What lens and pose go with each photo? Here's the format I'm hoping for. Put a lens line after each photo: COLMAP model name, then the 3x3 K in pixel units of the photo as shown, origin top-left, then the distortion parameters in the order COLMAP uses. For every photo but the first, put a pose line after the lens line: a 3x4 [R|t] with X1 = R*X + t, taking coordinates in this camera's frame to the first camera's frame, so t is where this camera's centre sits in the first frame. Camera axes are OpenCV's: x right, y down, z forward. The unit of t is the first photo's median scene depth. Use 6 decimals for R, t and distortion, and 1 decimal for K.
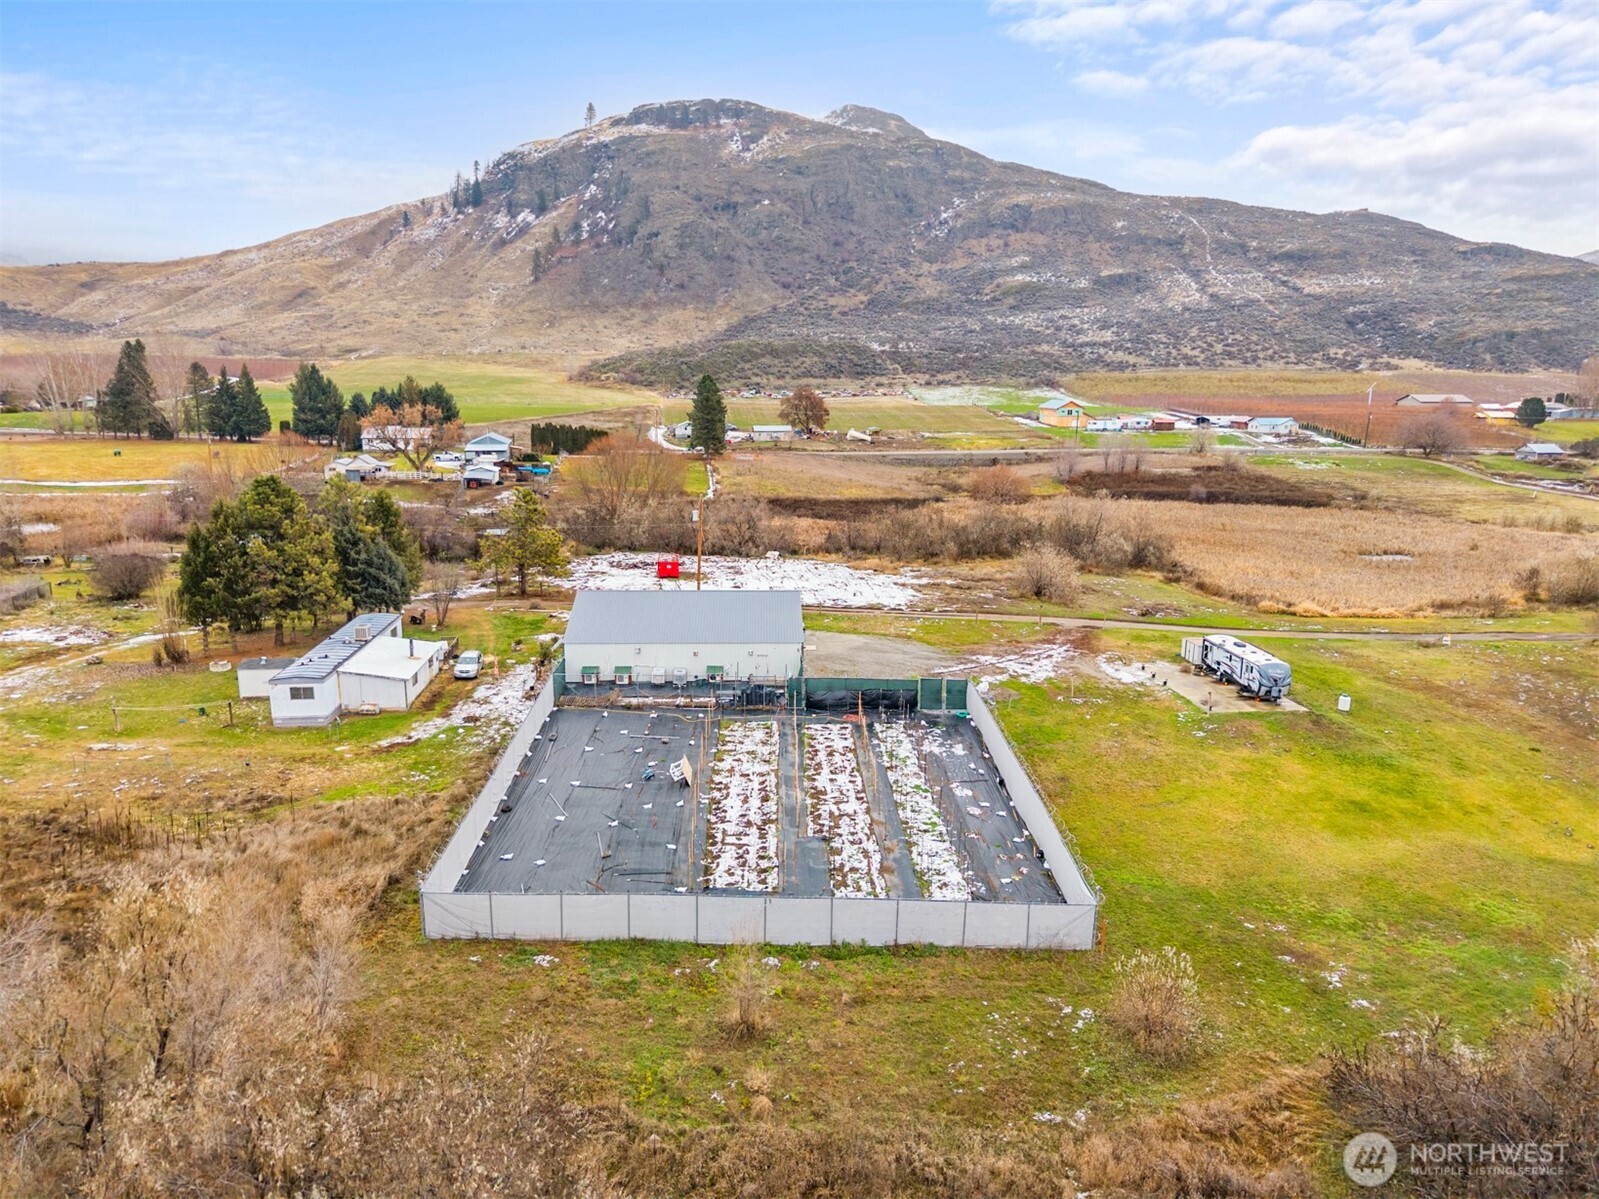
lens RADIAL K [[1095.2, 0, 799.5], [0, 1095.2, 599.5], [0, 0, 1]] dist [-0.019096, 0.016459]
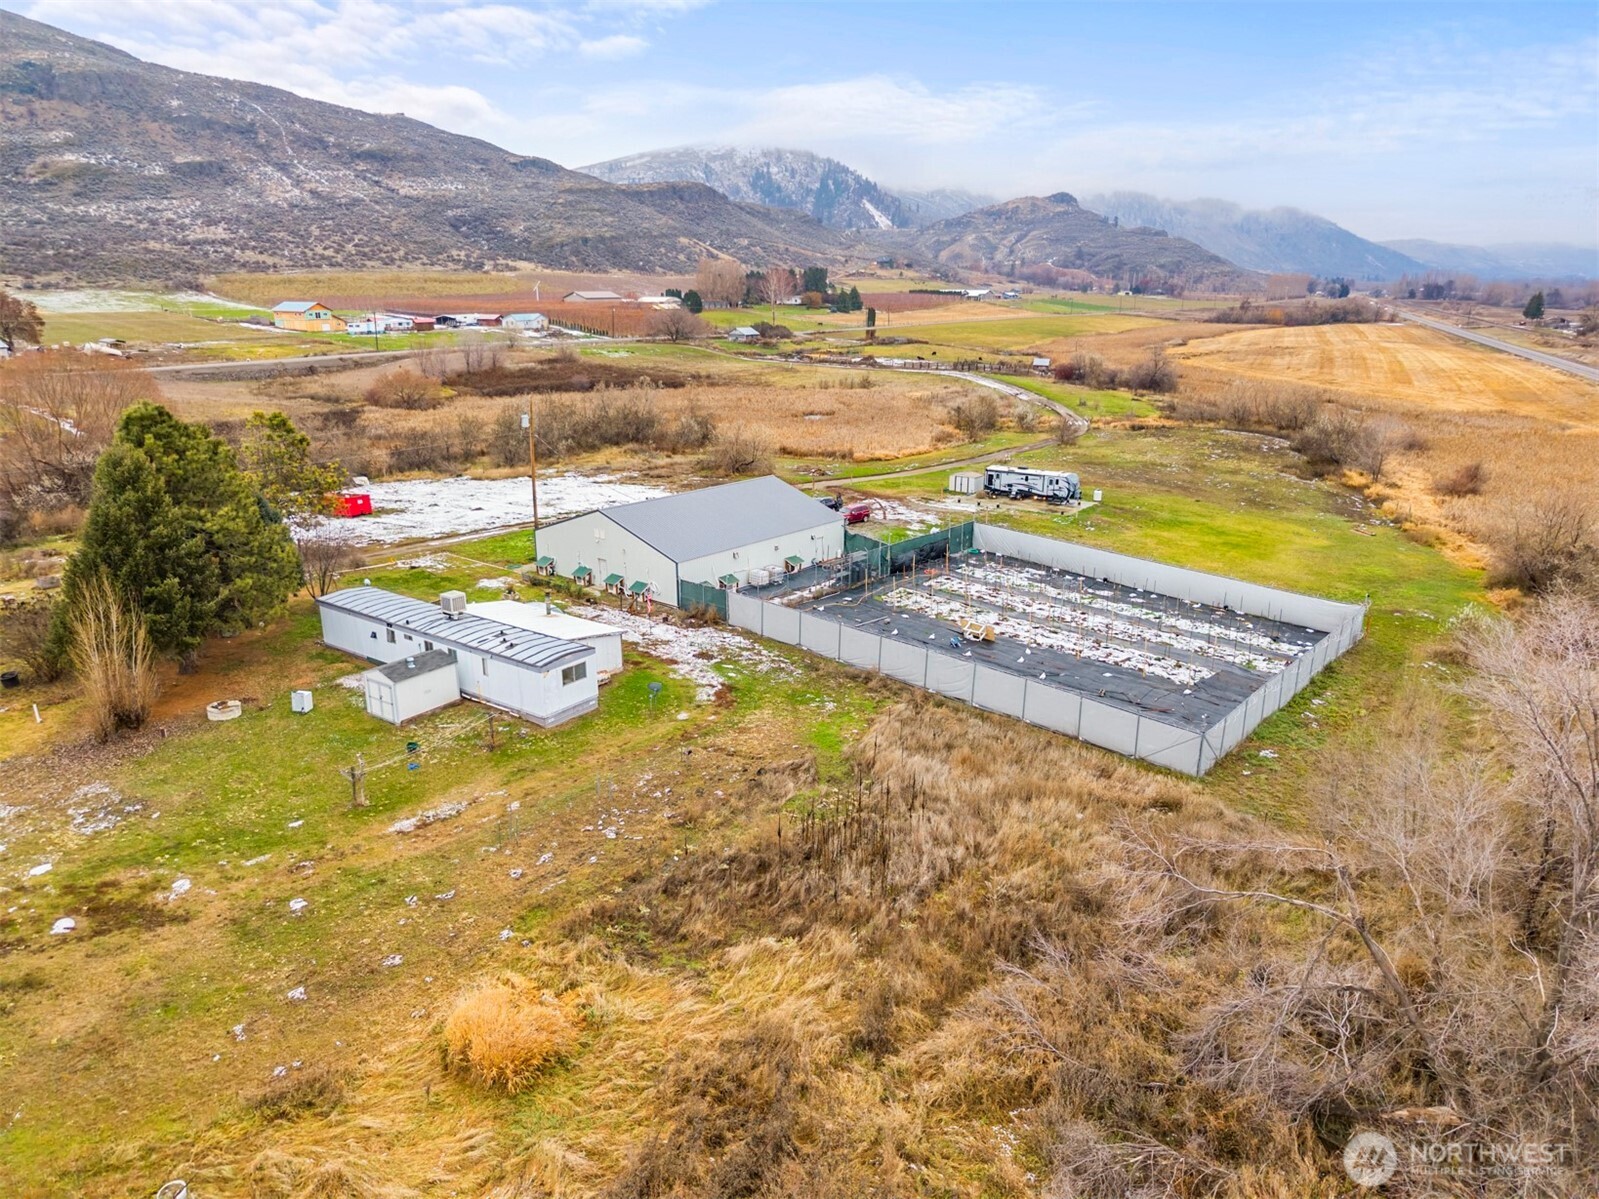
lens RADIAL K [[1095.2, 0, 799.5], [0, 1095.2, 599.5], [0, 0, 1]] dist [-0.019096, 0.016459]
pose [[0.654505, -0.214181, 0.725086, -0.131304], [0.154681, 0.976683, 0.148876, -0.007524], [-0.740066, 0.014717, 0.672373, 0.056499]]
